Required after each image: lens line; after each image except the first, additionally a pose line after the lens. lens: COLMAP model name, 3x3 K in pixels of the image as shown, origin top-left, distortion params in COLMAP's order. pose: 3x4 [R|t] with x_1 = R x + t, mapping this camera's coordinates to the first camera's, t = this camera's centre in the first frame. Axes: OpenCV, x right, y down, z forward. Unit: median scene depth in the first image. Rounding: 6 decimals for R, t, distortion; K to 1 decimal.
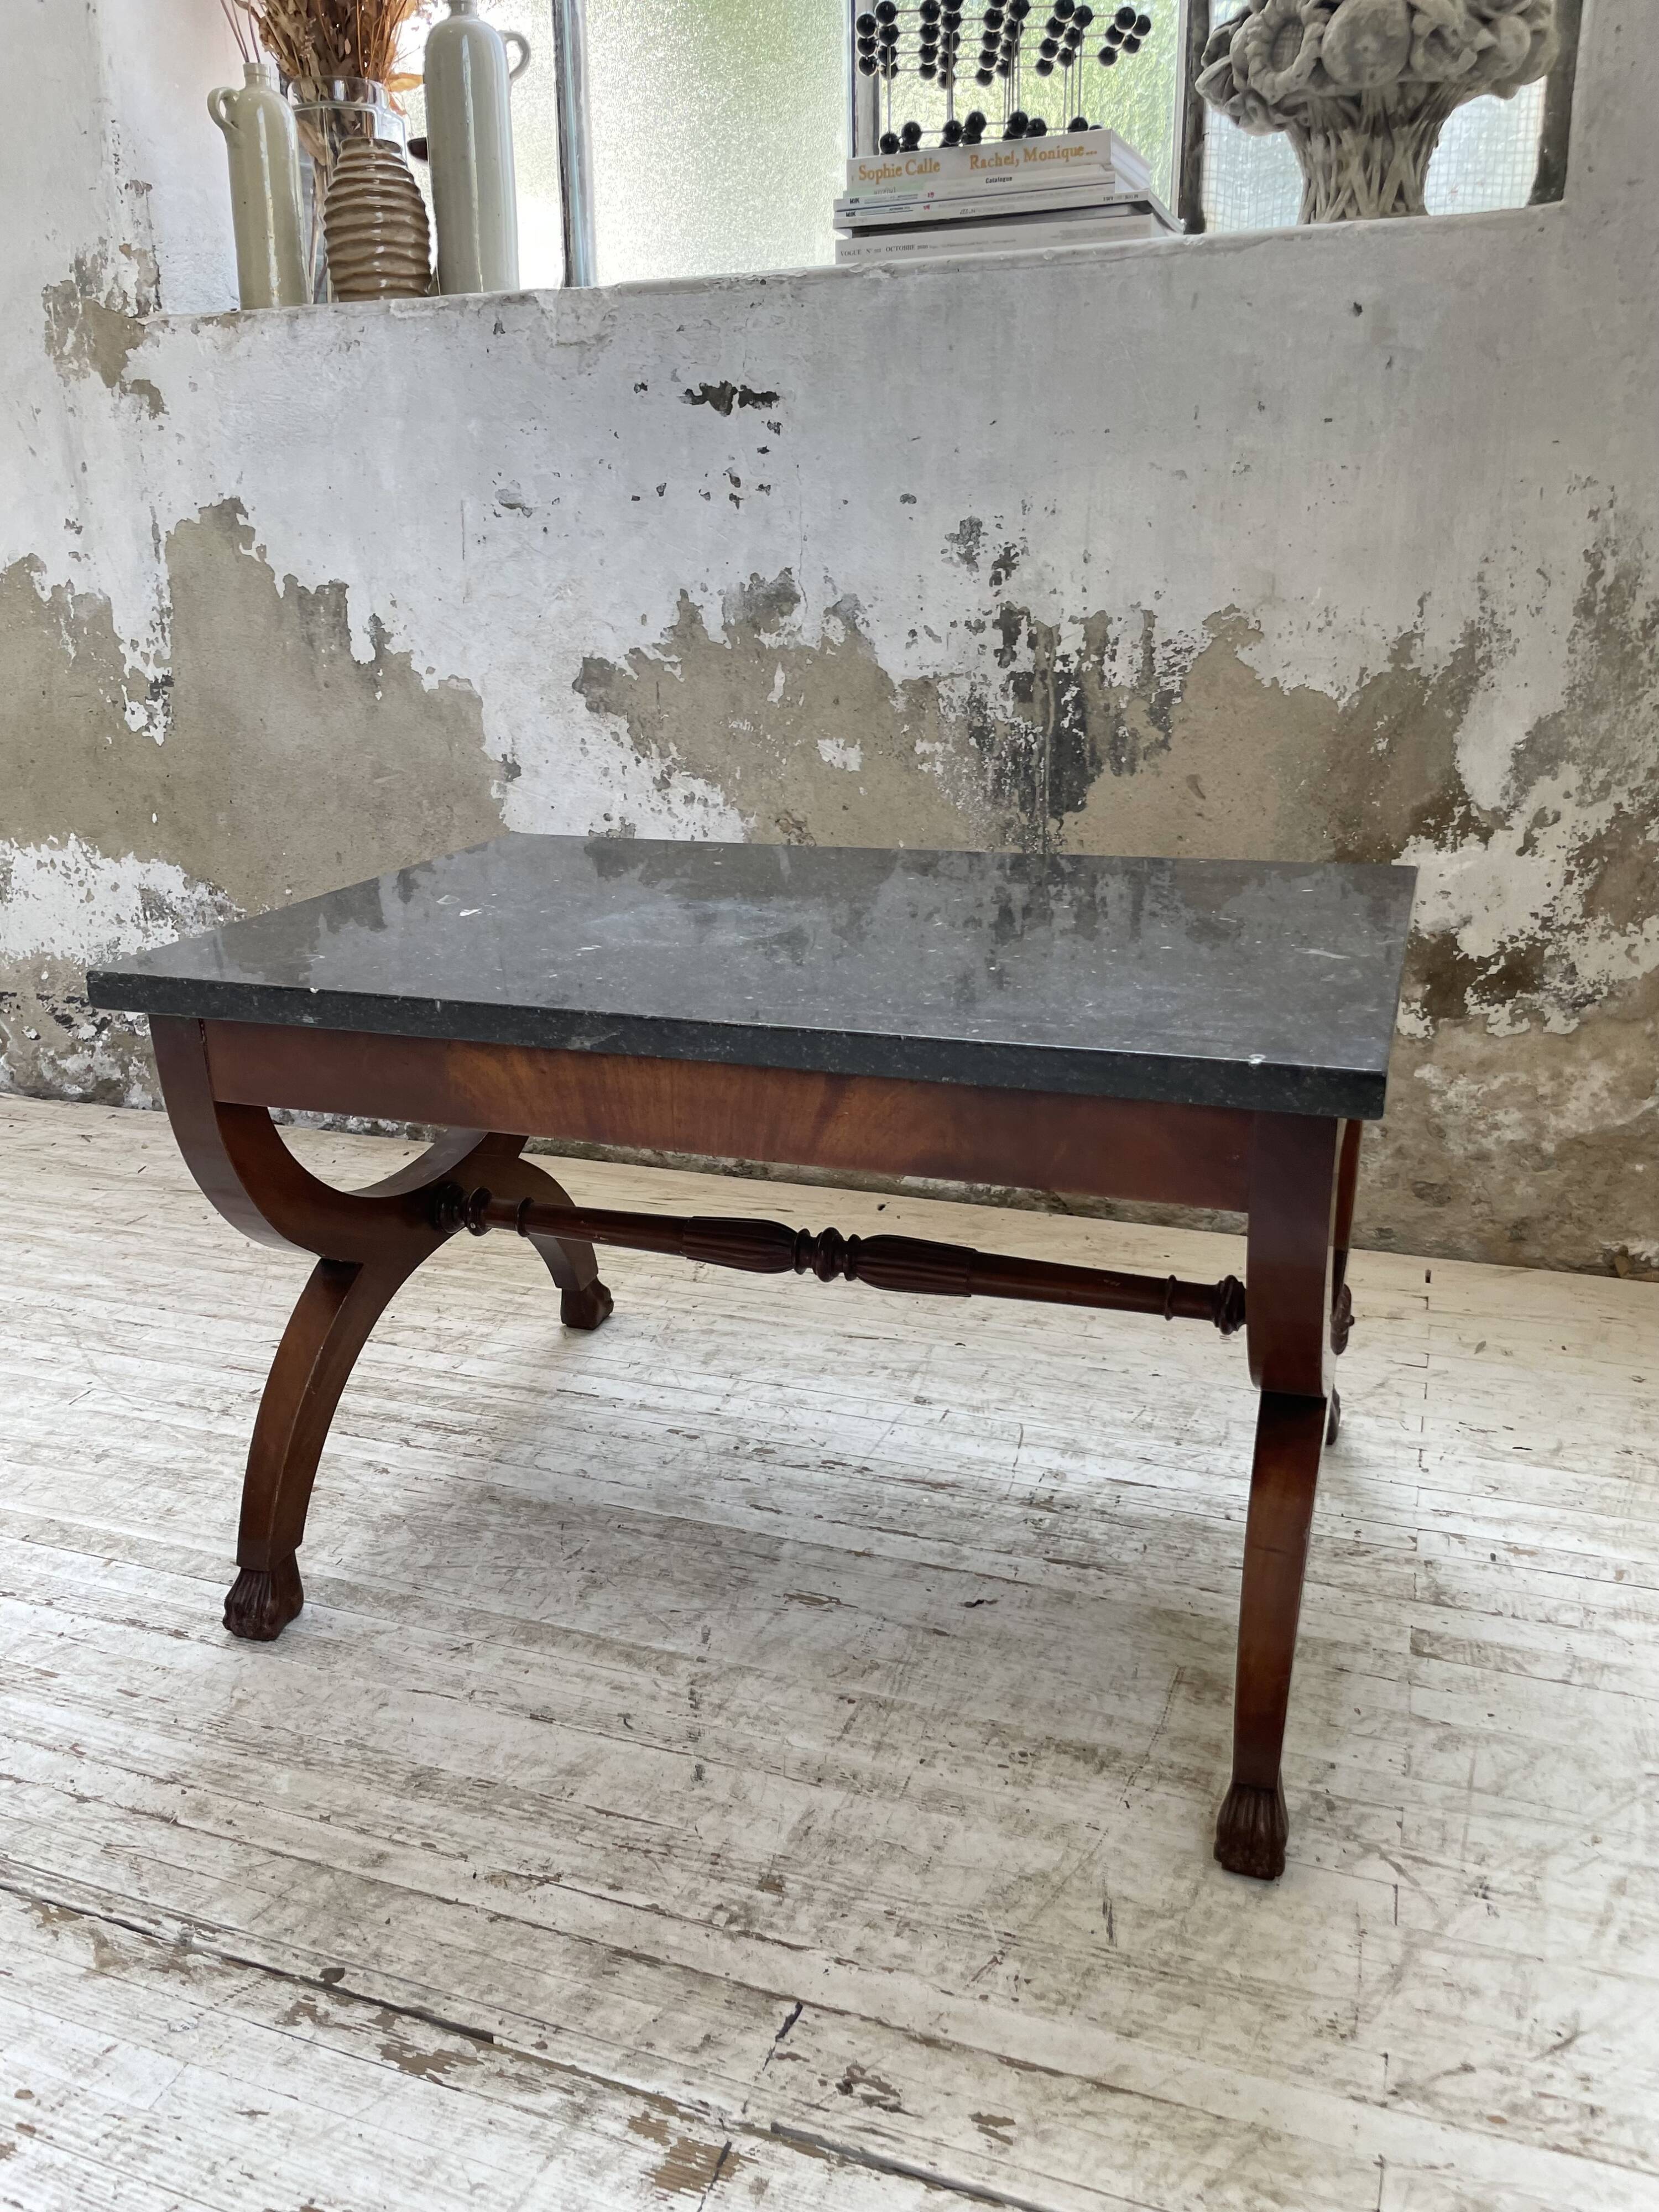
lens RADIAL K [[1686.8, 0, 804.7], [0, 1686.8, 1116.7], [0, 0, 1]] dist [0.085288, -0.121521]
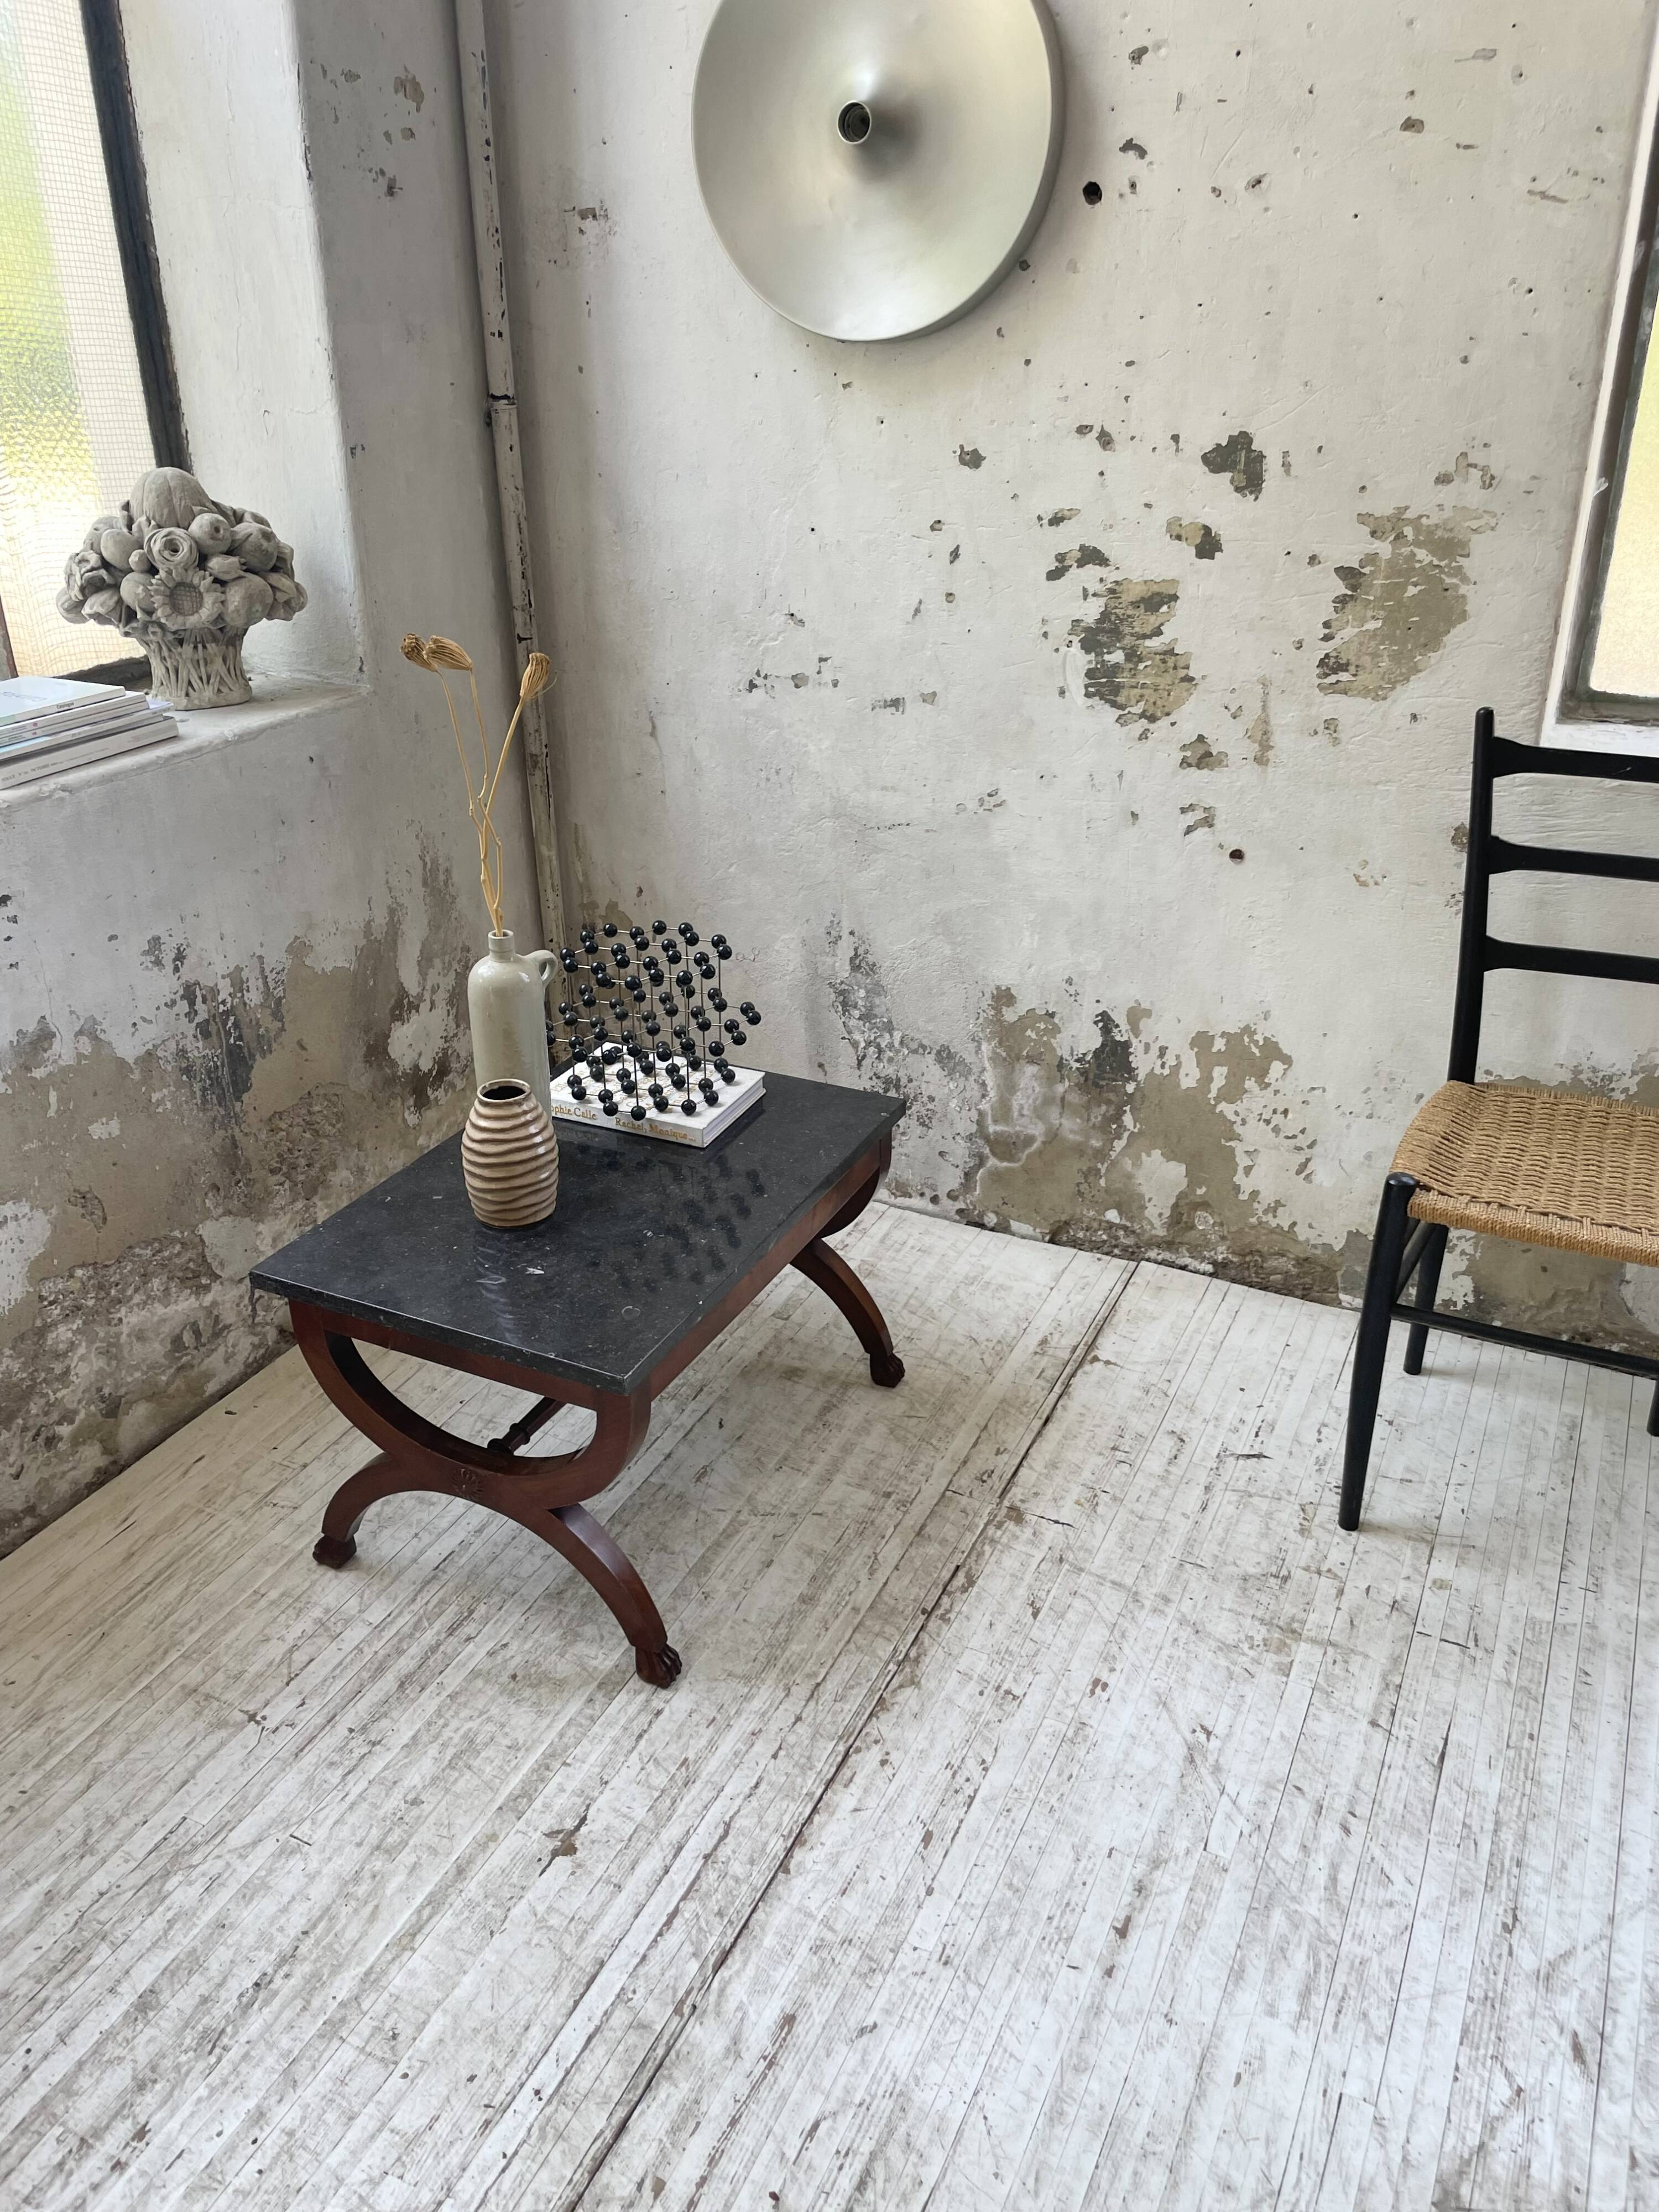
lens RADIAL K [[1686.4, 0, 823.4], [0, 1686.4, 1088.1], [0, 0, 1]] dist [0.089424, -0.129372]
pose [[0.098467, -0.406137, 0.908492, -1.357045], [0.327068, 0.875420, 0.355903, -0.655950], [-0.939857, 0.262094, 0.219035, 0.256879]]
